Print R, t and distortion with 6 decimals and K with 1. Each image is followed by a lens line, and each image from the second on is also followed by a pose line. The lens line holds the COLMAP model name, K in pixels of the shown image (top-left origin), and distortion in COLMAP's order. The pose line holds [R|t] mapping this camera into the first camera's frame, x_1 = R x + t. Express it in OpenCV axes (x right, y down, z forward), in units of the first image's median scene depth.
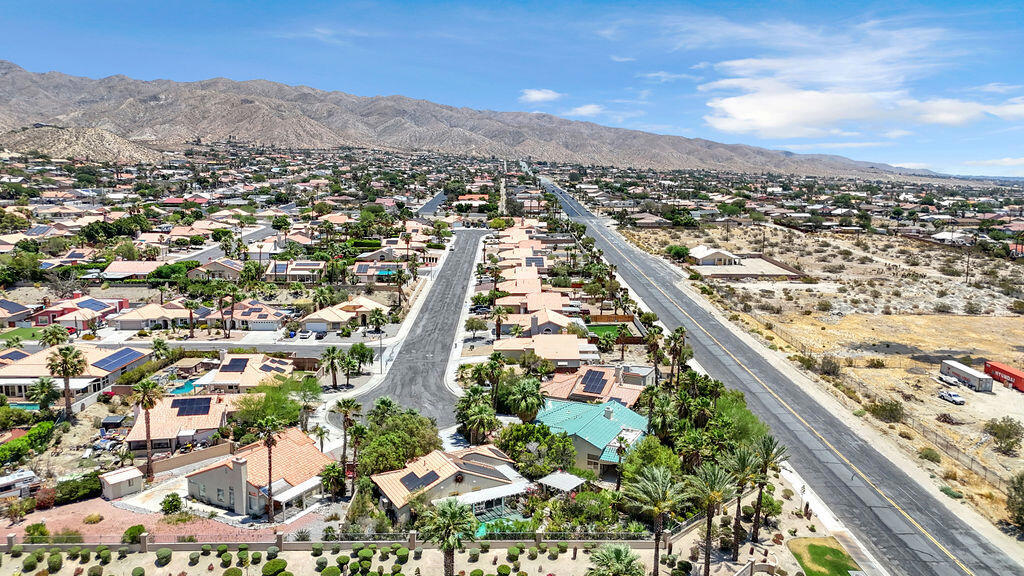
lens RADIAL K [[752.3, 0, 512.0], [0, 752.3, 288.0], [0, 0, 1]] dist [0.080583, -0.071828]
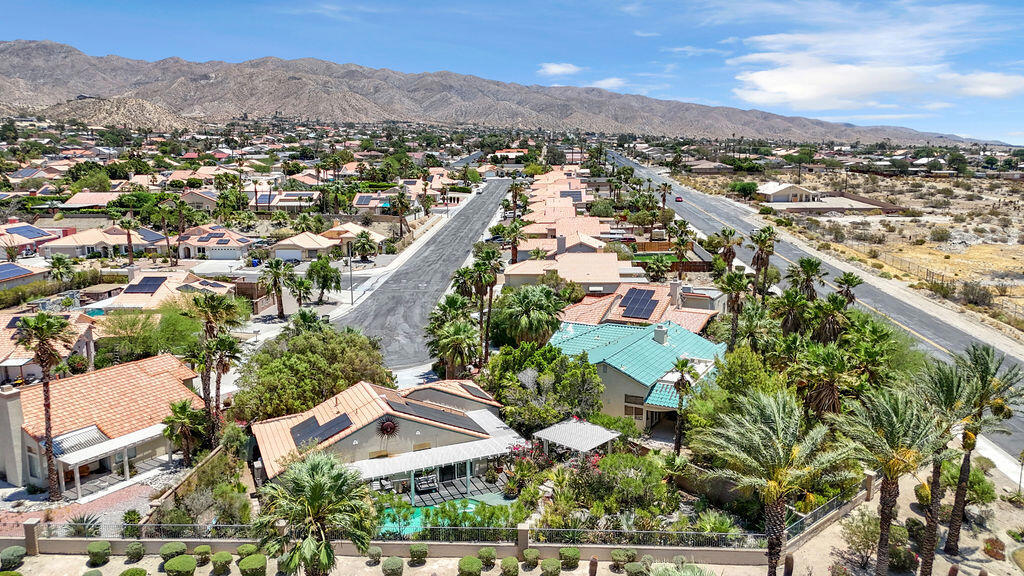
lens RADIAL K [[752.3, 0, 512.0], [0, 752.3, 288.0], [0, 0, 1]] dist [0.080583, -0.071828]
pose [[0.997882, -0.001199, -0.065036, 0.028794], [0.002929, 0.999644, 0.026521, 0.068934], [0.064981, -0.026655, 0.997530, 0.231716]]
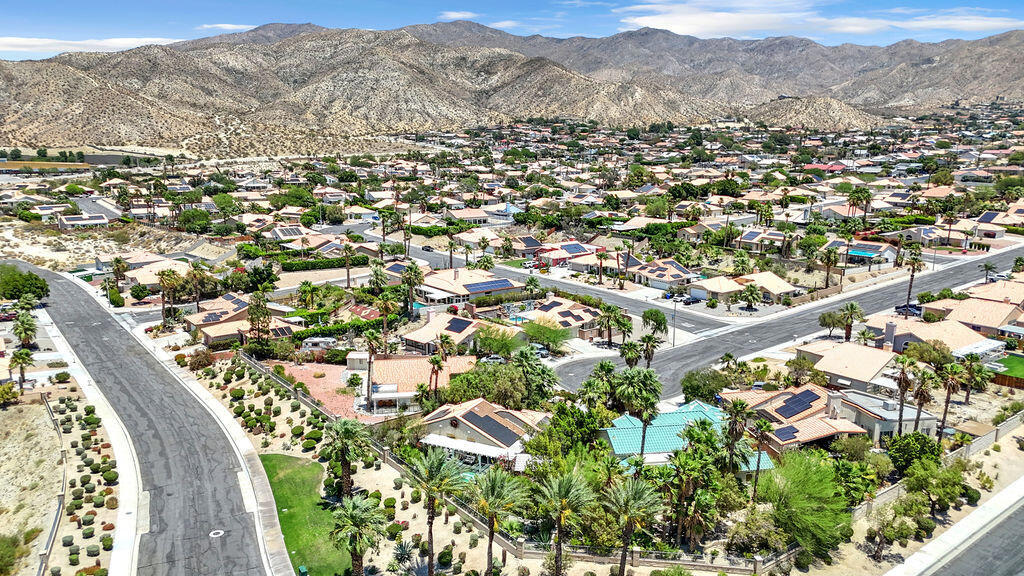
lens RADIAL K [[752.3, 0, 512.0], [0, 752.3, 288.0], [0, 0, 1]] dist [0.080583, -0.071828]
pose [[0.593964, 0.155202, -0.789379, 0.403369], [-0.121971, 0.987245, 0.102329, -0.029789], [0.795192, 0.035501, 0.605318, 0.208383]]
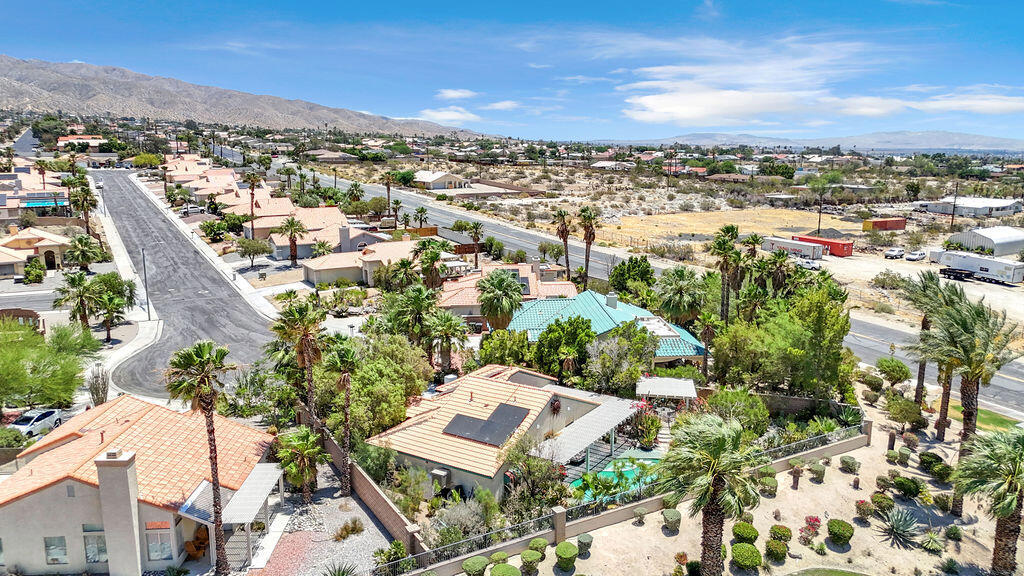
lens RADIAL K [[752.3, 0, 512.0], [0, 752.3, 288.0], [0, 0, 1]] dist [0.080583, -0.071828]
pose [[0.871855, -0.105019, 0.478372, -0.184155], [0.084183, 0.994337, 0.064863, 0.062068], [-0.482475, -0.016280, 0.875758, 0.261727]]
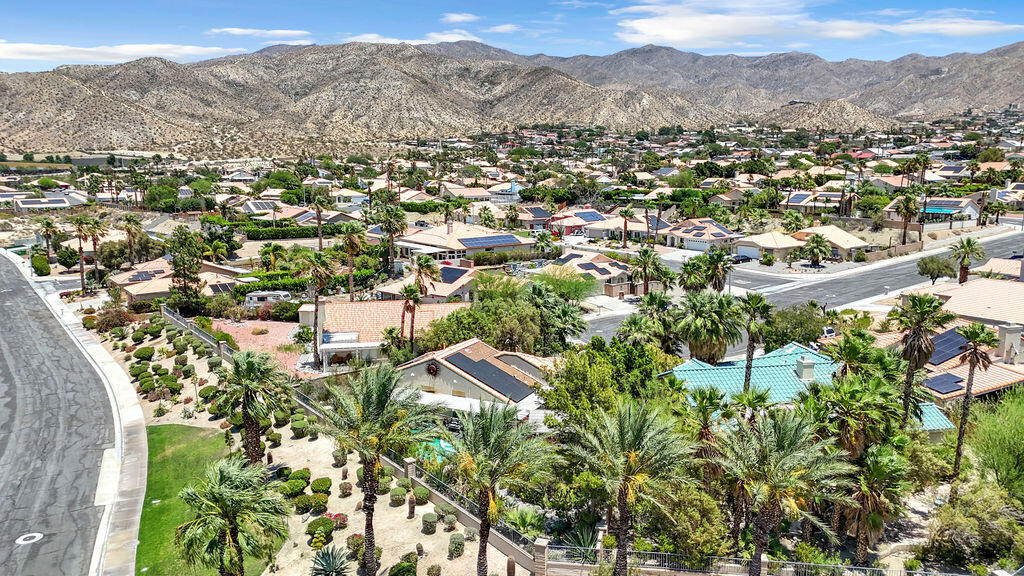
lens RADIAL K [[752.3, 0, 512.0], [0, 752.3, 288.0], [0, 0, 1]] dist [0.080583, -0.071828]
pose [[0.588972, 0.129528, -0.797705, 0.262176], [-0.113546, 0.990544, 0.077005, 0.058742], [0.800137, 0.045223, 0.598111, 0.325427]]
